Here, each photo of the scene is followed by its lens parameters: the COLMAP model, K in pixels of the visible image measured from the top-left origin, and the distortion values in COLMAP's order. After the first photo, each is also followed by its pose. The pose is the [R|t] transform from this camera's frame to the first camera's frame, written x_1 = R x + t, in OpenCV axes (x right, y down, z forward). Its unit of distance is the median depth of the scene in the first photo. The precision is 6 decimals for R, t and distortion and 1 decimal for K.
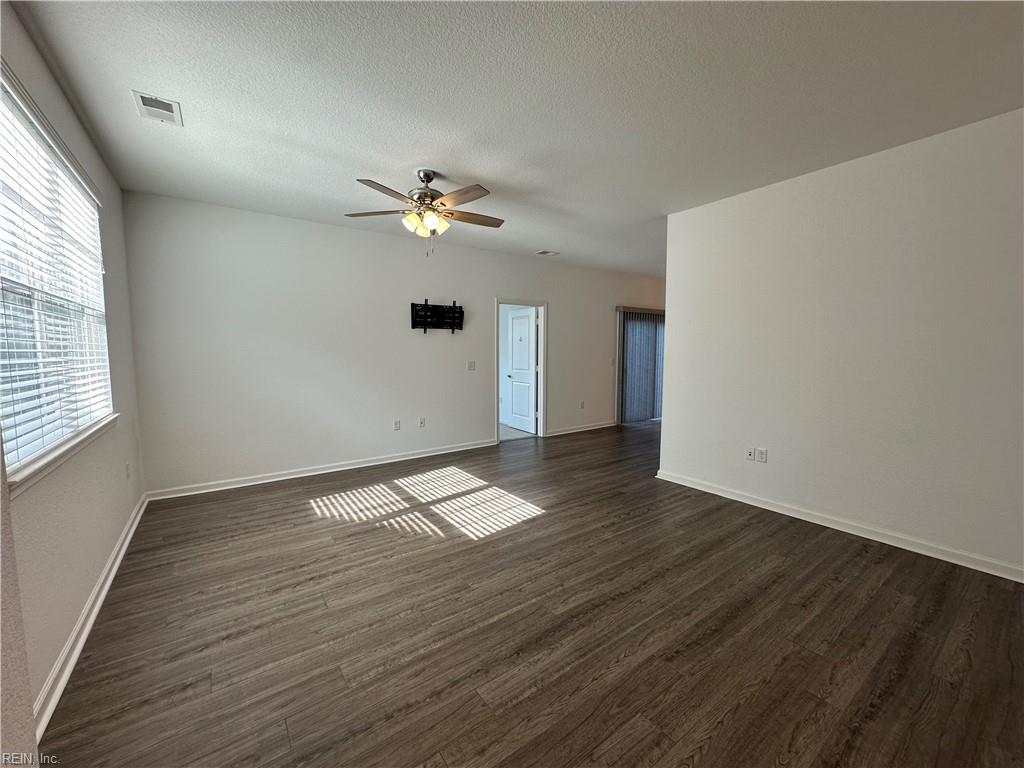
lens RADIAL K [[409.9, 0, 511.1], [0, 409.9, 384.4], [0, 0, 1]] dist [-0.003785, 0.000506]
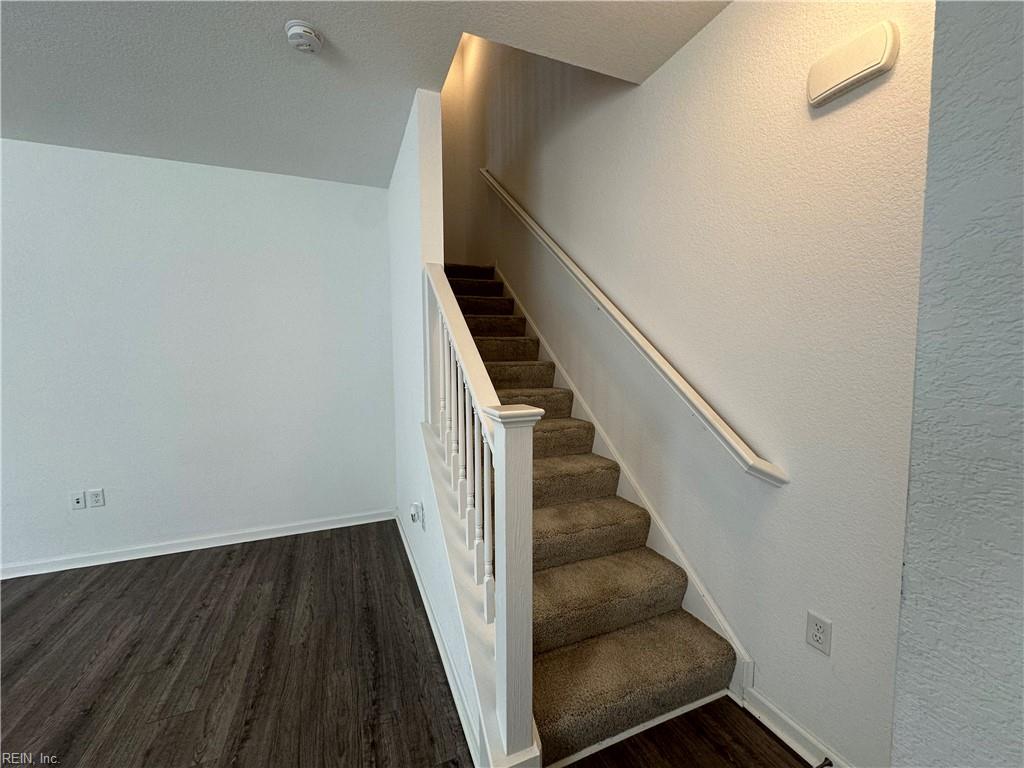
lens RADIAL K [[409.9, 0, 512.3], [0, 409.9, 378.8], [0, 0, 1]] dist [-0.003785, 0.000506]
pose [[0.231448, -0.062686, 0.970826, 0.063918], [0.095165, 0.994595, 0.041533, -0.010834], [-0.968181, 0.082776, 0.236163, 0.038229]]
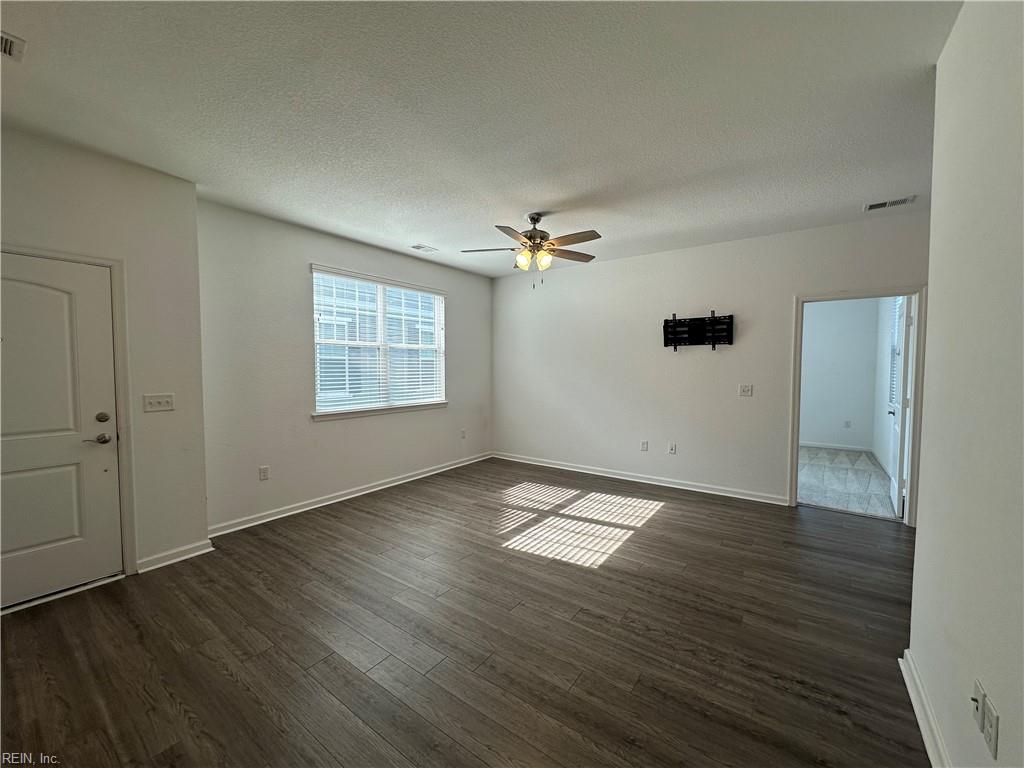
lens RADIAL K [[409.9, 0, 512.8], [0, 409.9, 382.4], [0, 0, 1]] dist [-0.003785, 0.000506]
pose [[0.312397, 0.040674, -0.949080, 0.886885], [-0.079694, 0.996683, 0.016482, -0.068745], [0.946603, 0.070487, 0.314603, 0.621355]]
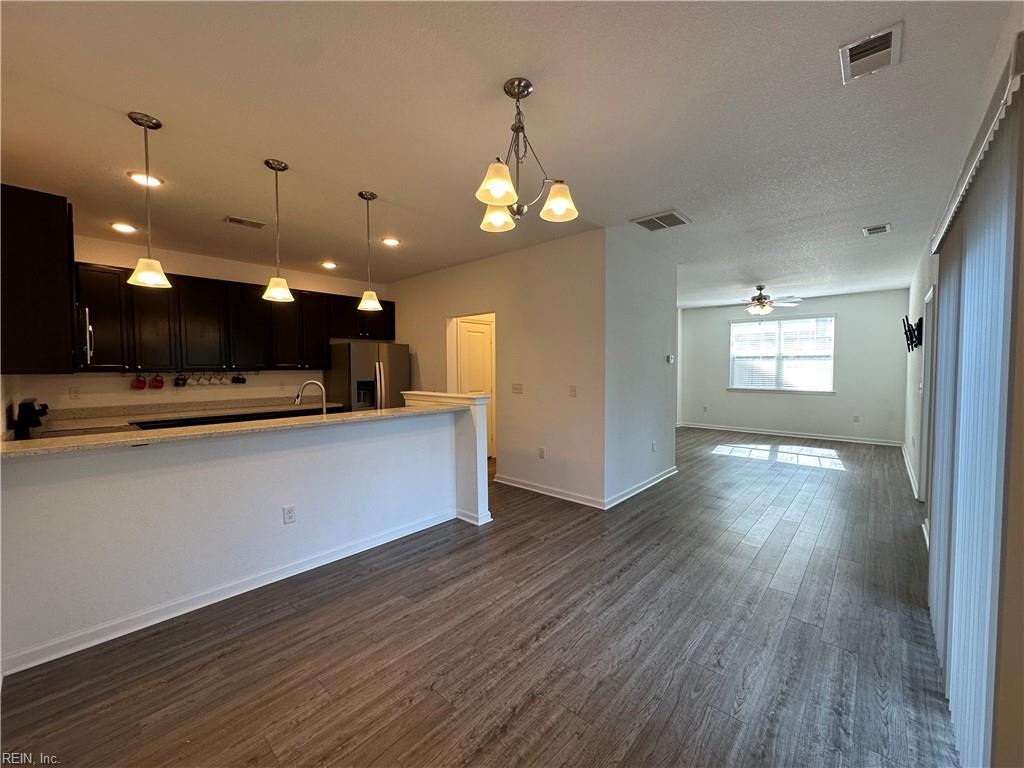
lens RADIAL K [[409.9, 0, 509.3], [0, 409.9, 382.9], [0, 0, 1]] dist [-0.003785, 0.000506]
pose [[-0.977260, 0.011643, -0.211727, 1.574552], [-0.014421, 0.992531, 0.121141, -0.258504], [0.211556, 0.121439, -0.969792, 2.909496]]
